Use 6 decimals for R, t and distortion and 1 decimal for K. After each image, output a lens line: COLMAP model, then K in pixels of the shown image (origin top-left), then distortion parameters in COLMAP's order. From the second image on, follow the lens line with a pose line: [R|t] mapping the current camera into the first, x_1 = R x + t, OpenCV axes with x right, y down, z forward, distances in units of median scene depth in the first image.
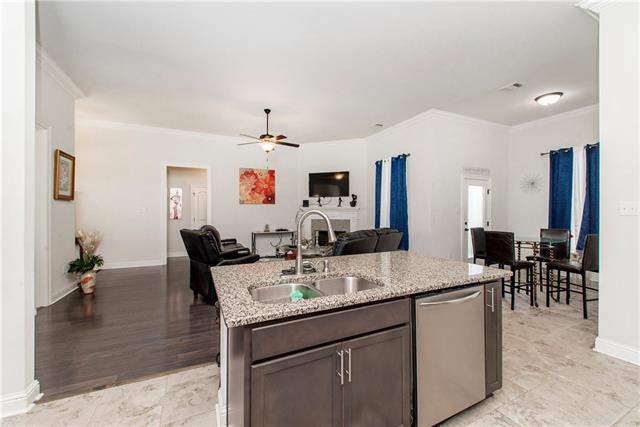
lens RADIAL K [[256.5, 0, 325.8], [0, 256.5, 213.3], [0, 0, 1]] dist [-0.002009, -0.000146]
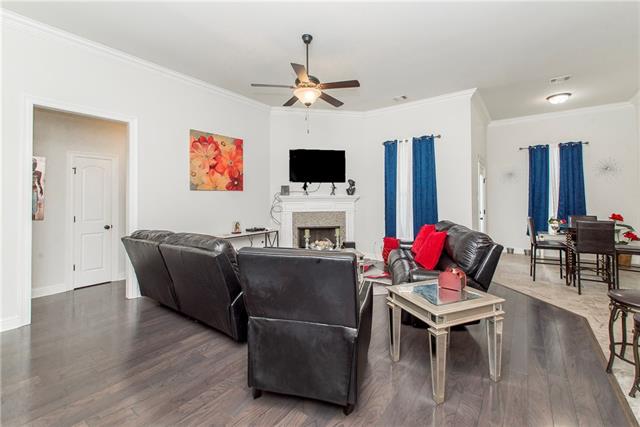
lens RADIAL K [[270.0, 0, 336.4], [0, 270.0, 195.9], [0, 0, 1]] dist [0.007274, -0.004319]
pose [[0.873986, 0.001542, 0.485949, -0.339465], [0.009499, 0.999750, -0.020258, -0.006504], [-0.485859, 0.022322, 0.873752, 0.284289]]
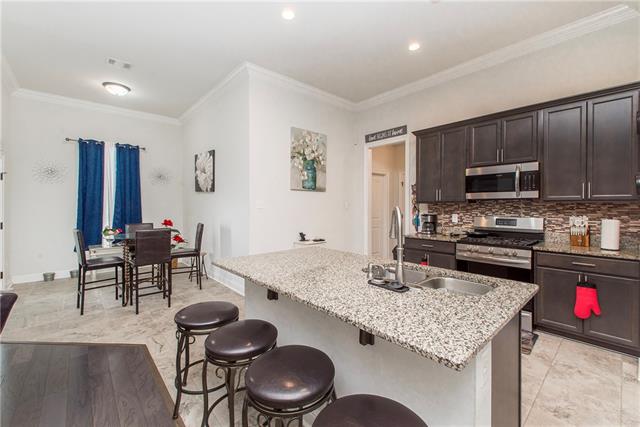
lens RADIAL K [[270.0, 0, 321.1], [0, 270.0, 207.2], [0, 0, 1]] dist [0.007274, -0.004319]
pose [[-0.276065, -0.003380, 0.961133, -0.201396], [0.004260, 0.999980, 0.004740, -0.004298], [-0.961130, 0.005403, -0.276045, 0.343162]]
